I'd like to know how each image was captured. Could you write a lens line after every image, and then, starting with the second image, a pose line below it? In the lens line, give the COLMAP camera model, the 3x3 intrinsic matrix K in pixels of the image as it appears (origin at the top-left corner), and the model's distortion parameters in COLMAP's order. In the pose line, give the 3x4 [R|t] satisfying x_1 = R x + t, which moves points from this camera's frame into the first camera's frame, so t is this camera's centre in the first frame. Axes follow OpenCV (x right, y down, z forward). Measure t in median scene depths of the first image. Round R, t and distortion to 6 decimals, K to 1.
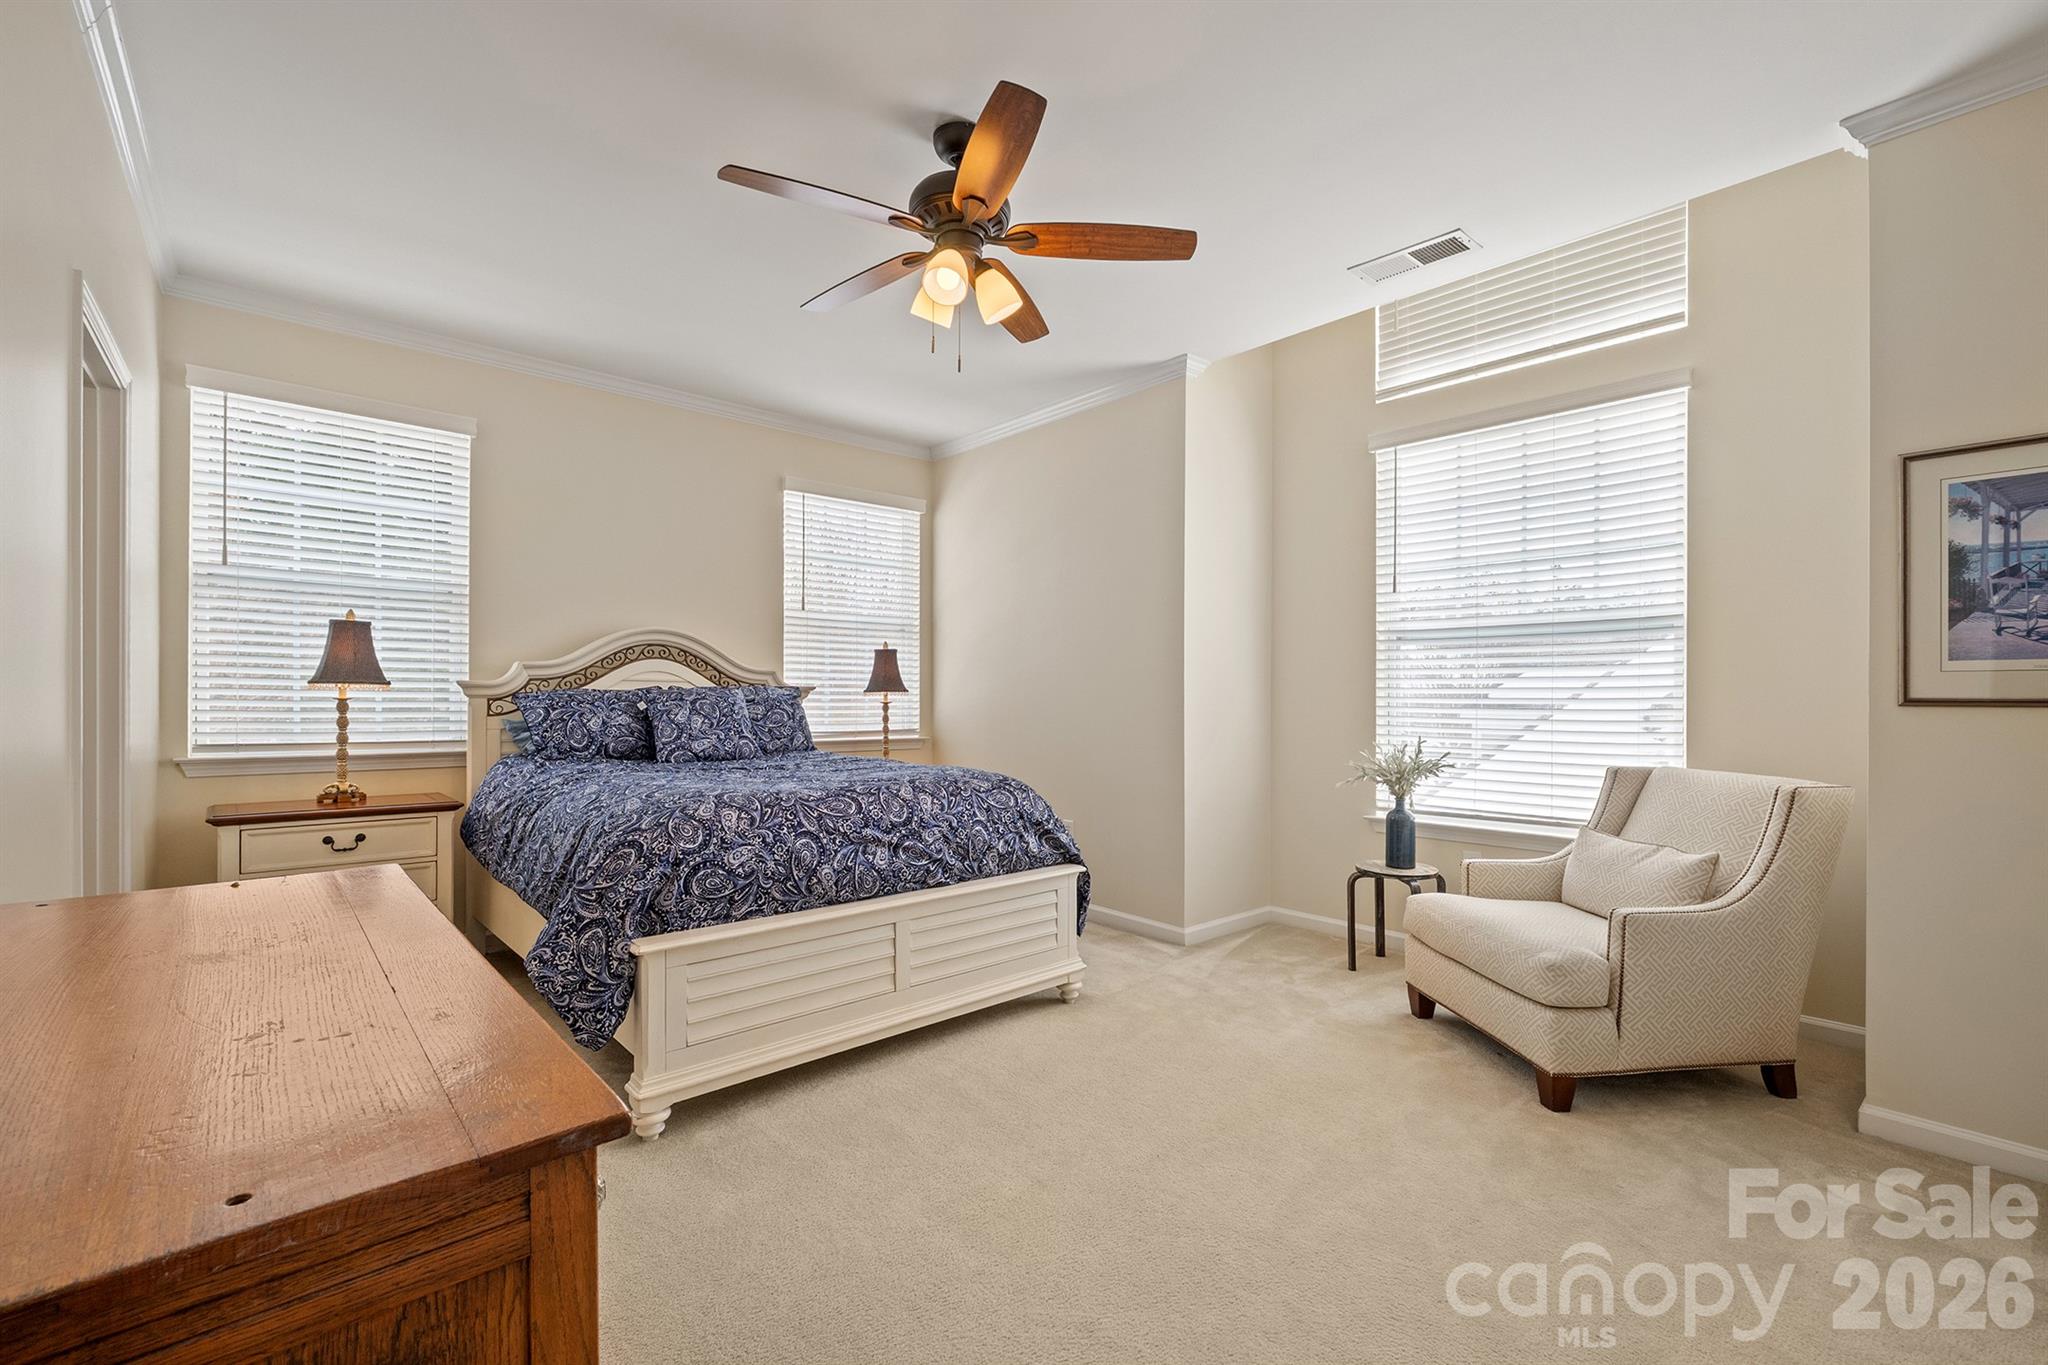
lens RADIAL K [[862.9, 0, 1025.2], [0, 862.9, 694.6], [0, 0, 1]] dist [-0.008260, 0.000690]
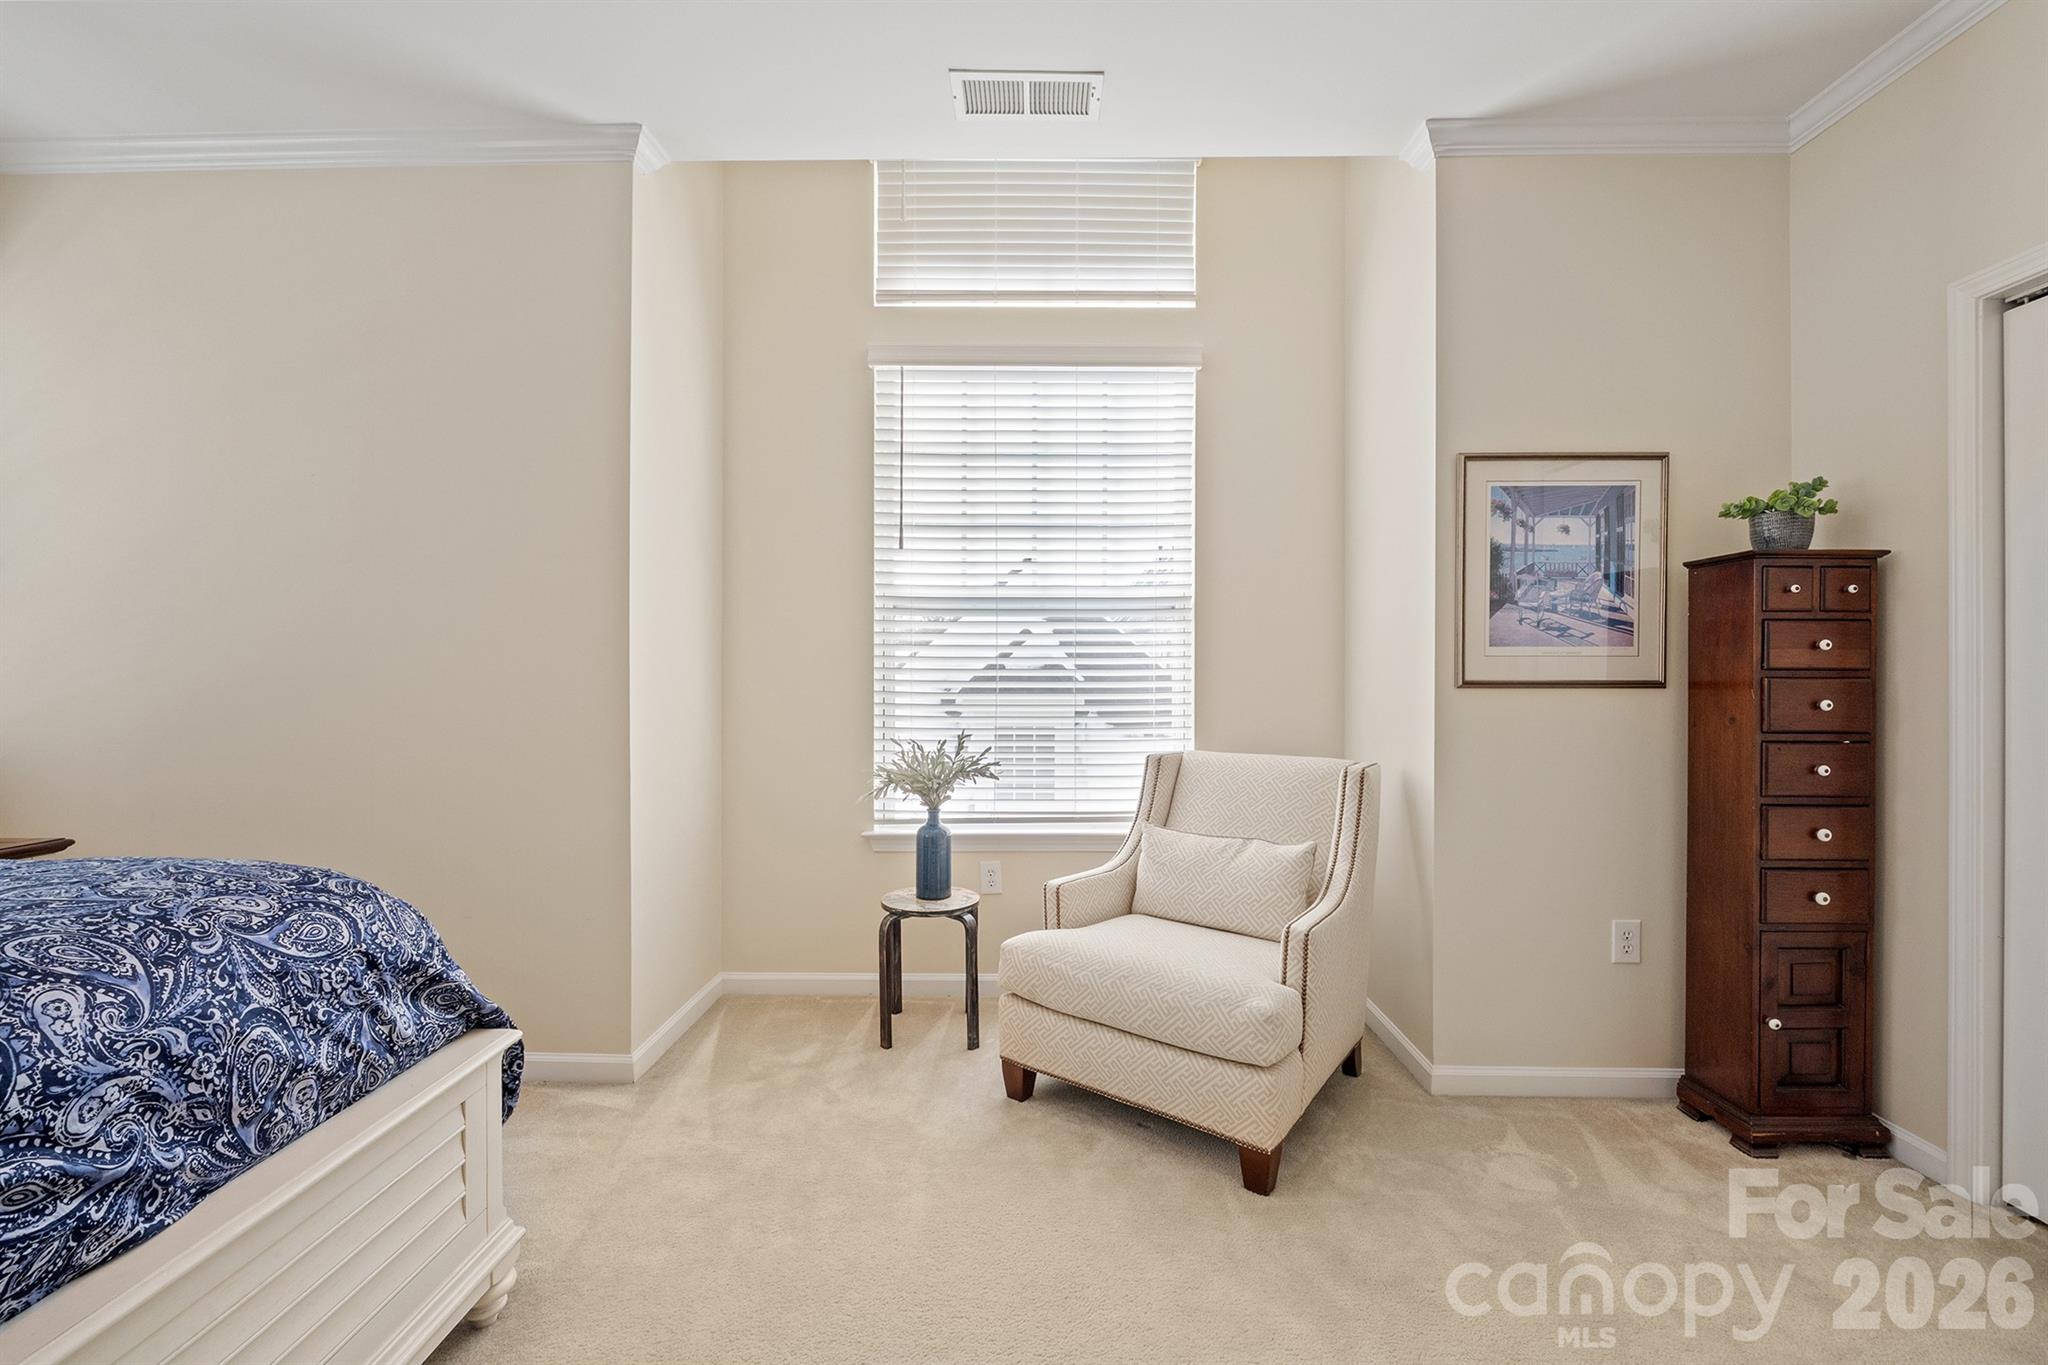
lens RADIAL K [[862.9, 0, 1034.6], [0, 862.9, 678.0], [0, 0, 1]] dist [-0.008260, 0.000690]
pose [[0.677633, -0.001706, 0.735398, -0.093602], [-0.000438, 0.999996, 0.002724, -0.001139], [-0.735400, -0.002168, 0.677630, 0.467993]]
